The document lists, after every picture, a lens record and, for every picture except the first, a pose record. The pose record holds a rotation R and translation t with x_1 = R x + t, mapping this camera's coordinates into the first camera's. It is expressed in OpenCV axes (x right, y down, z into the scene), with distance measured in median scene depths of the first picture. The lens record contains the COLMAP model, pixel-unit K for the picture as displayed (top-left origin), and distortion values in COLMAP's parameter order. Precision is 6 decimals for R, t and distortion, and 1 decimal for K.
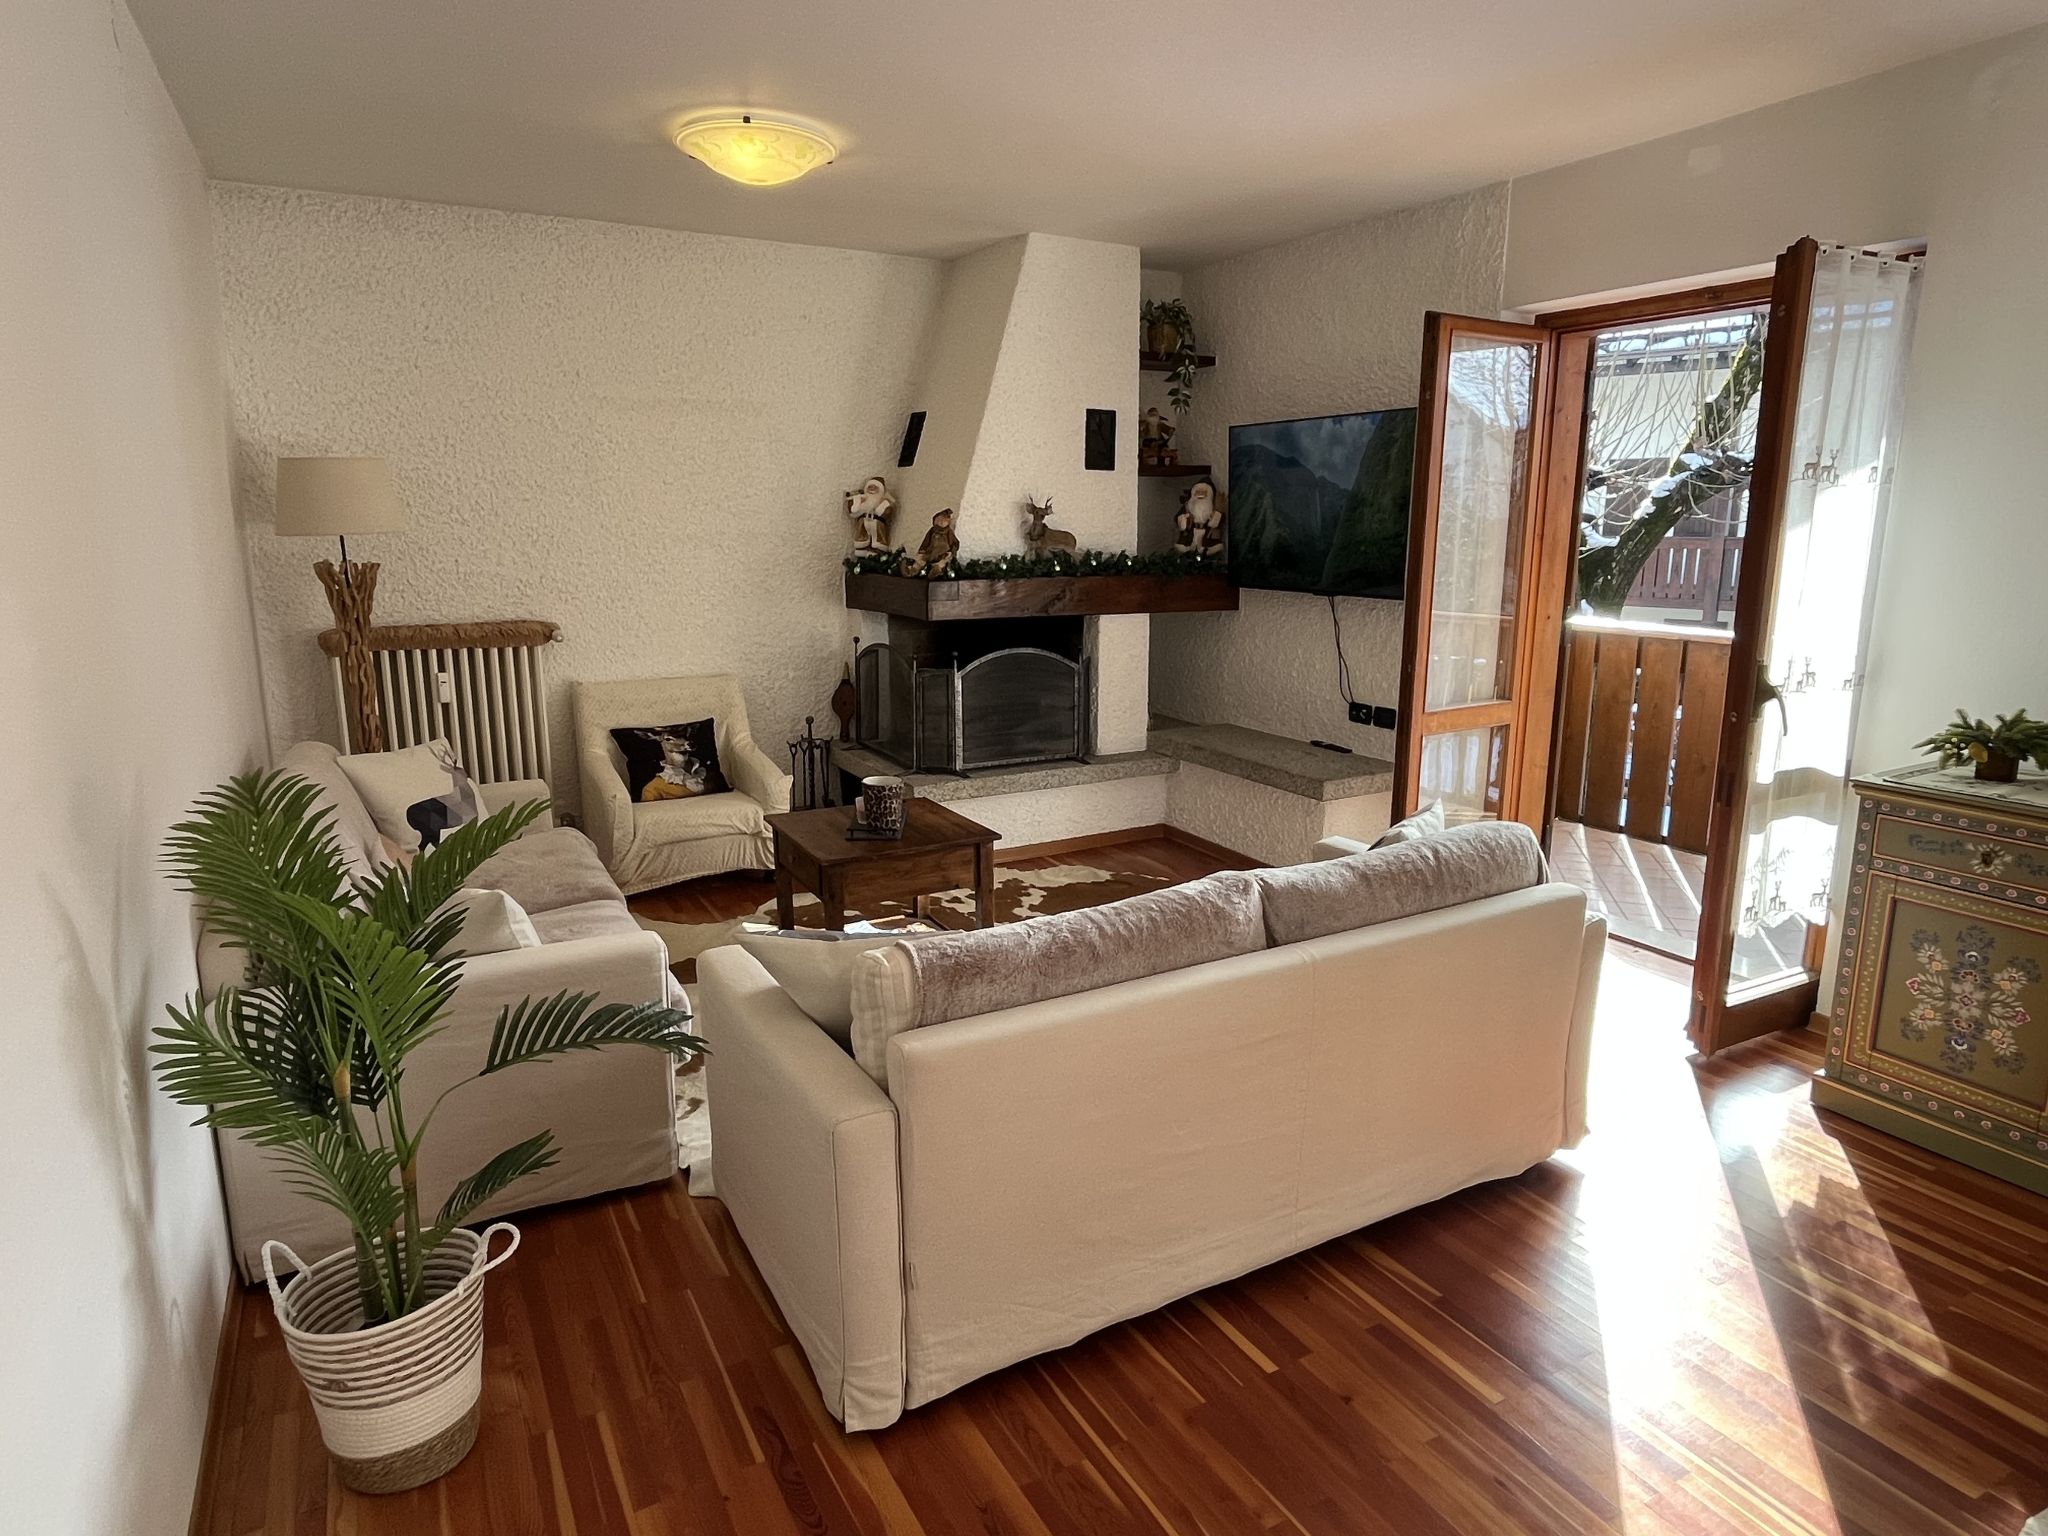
lens RADIAL K [[1207.0, 0, 1028.5], [0, 1207.0, 759.6], [0, 0, 1]] dist [-0.003142, -0.001280]
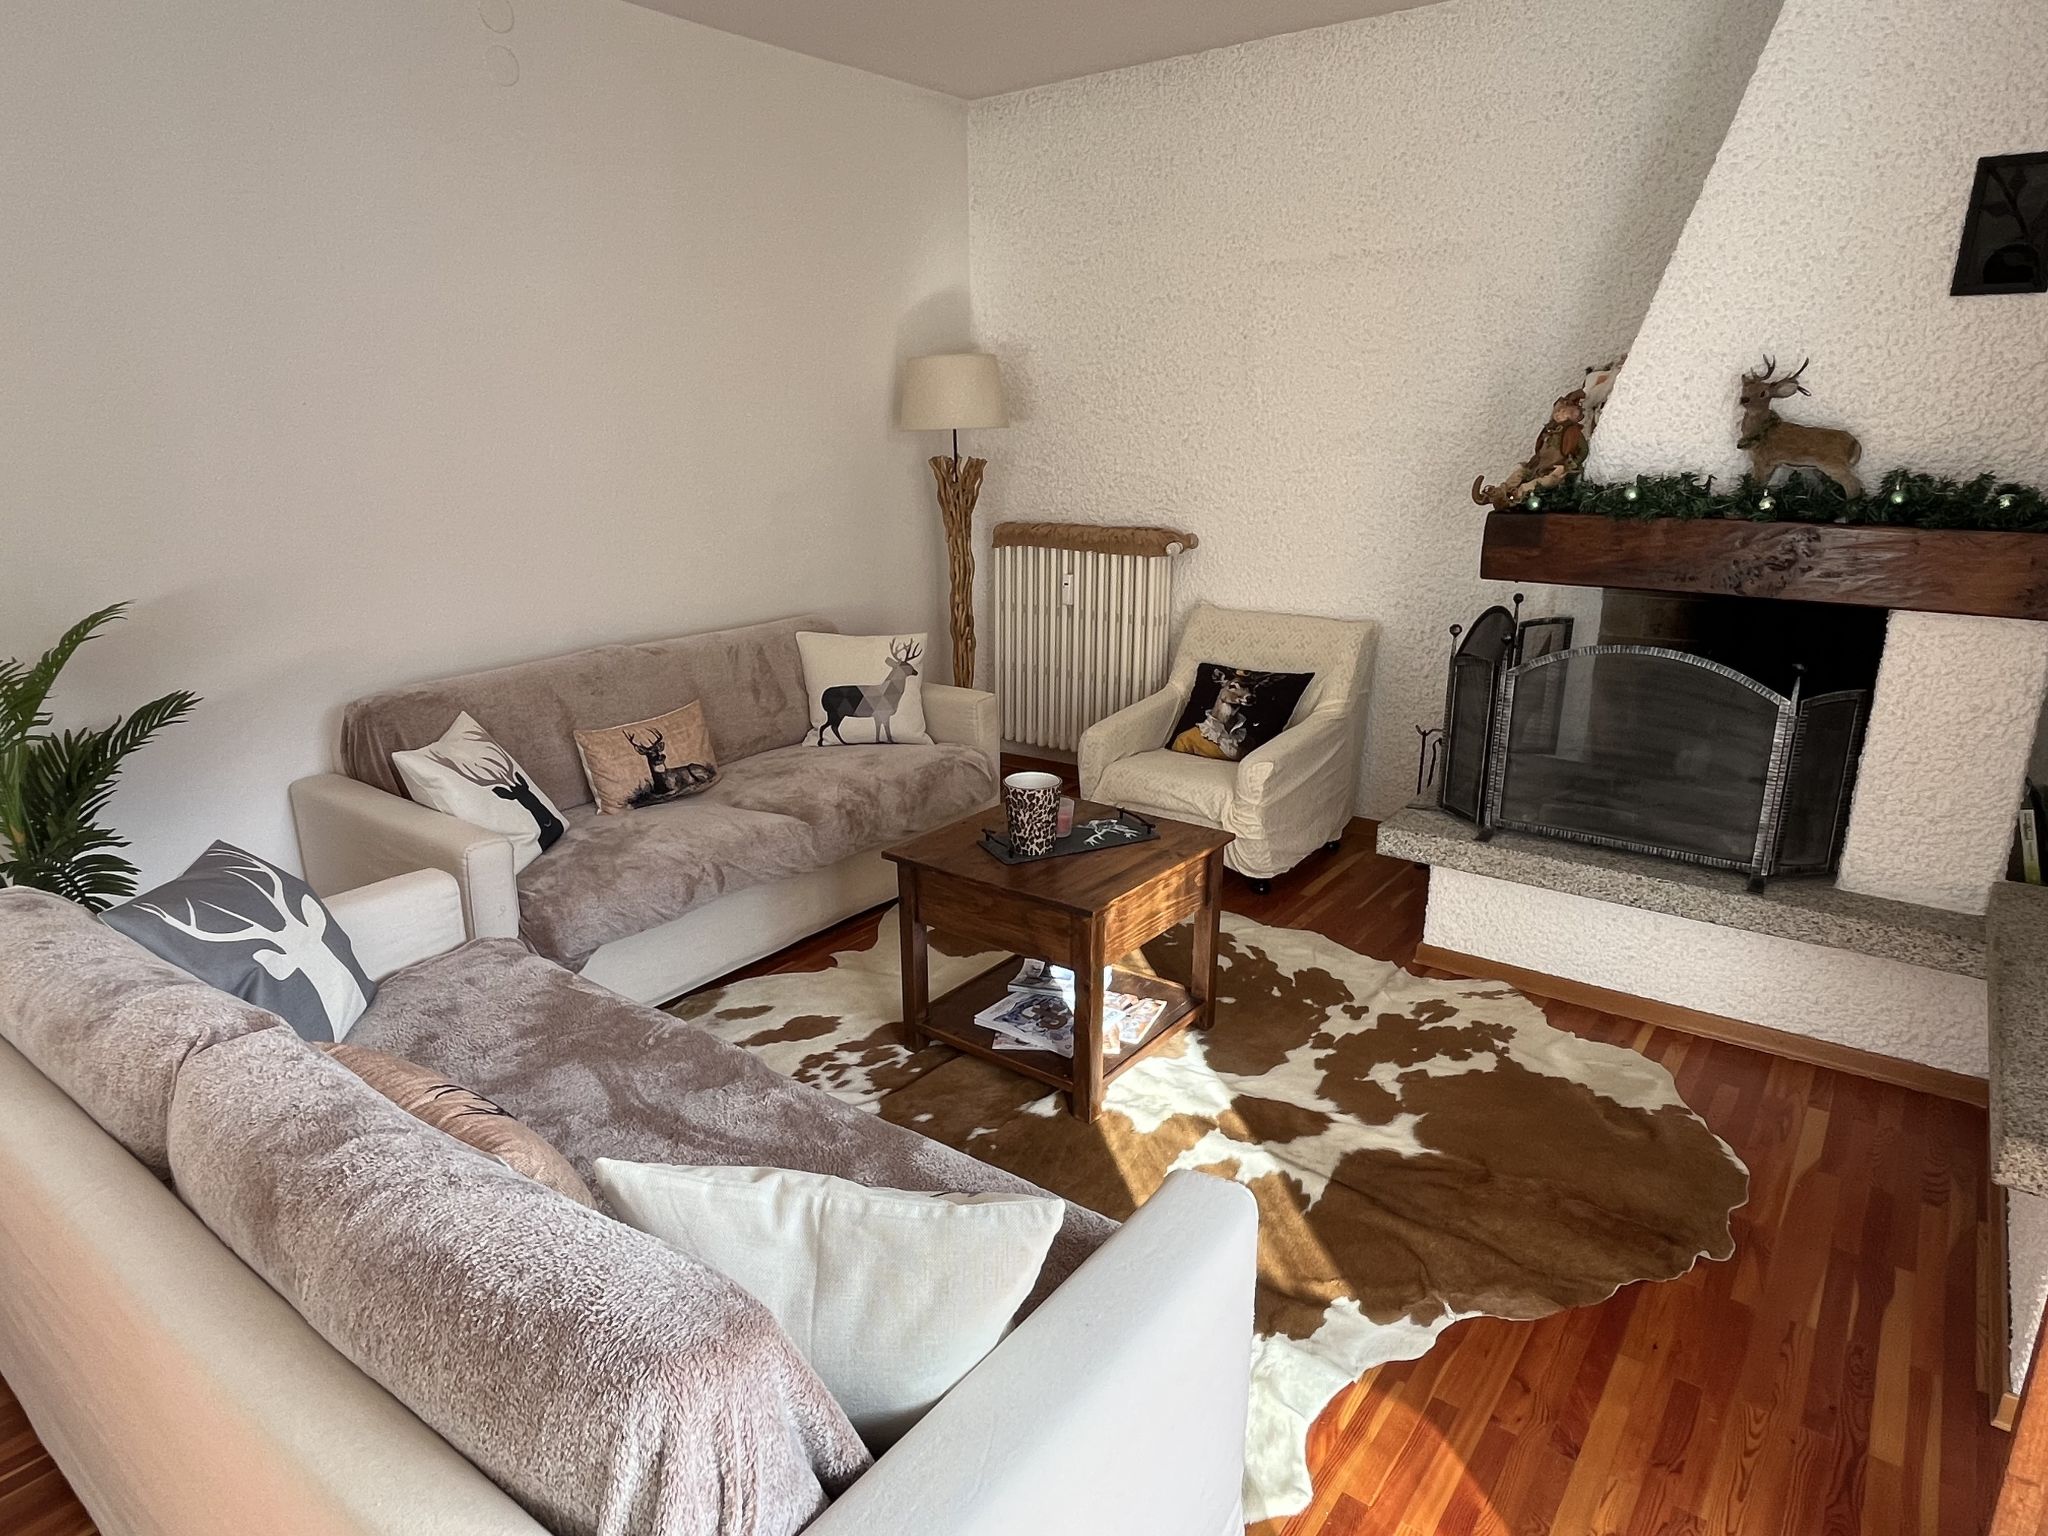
lens RADIAL K [[1207.0, 0, 1018.4], [0, 1207.0, 766.2], [0, 0, 1]] dist [-0.003142, -0.001280]
pose [[0.386361, 0.247677, -0.888472, 0.389679], [-0.175484, 0.965416, 0.192815, -0.097334], [0.905500, 0.081416, 0.416462, 0.528612]]
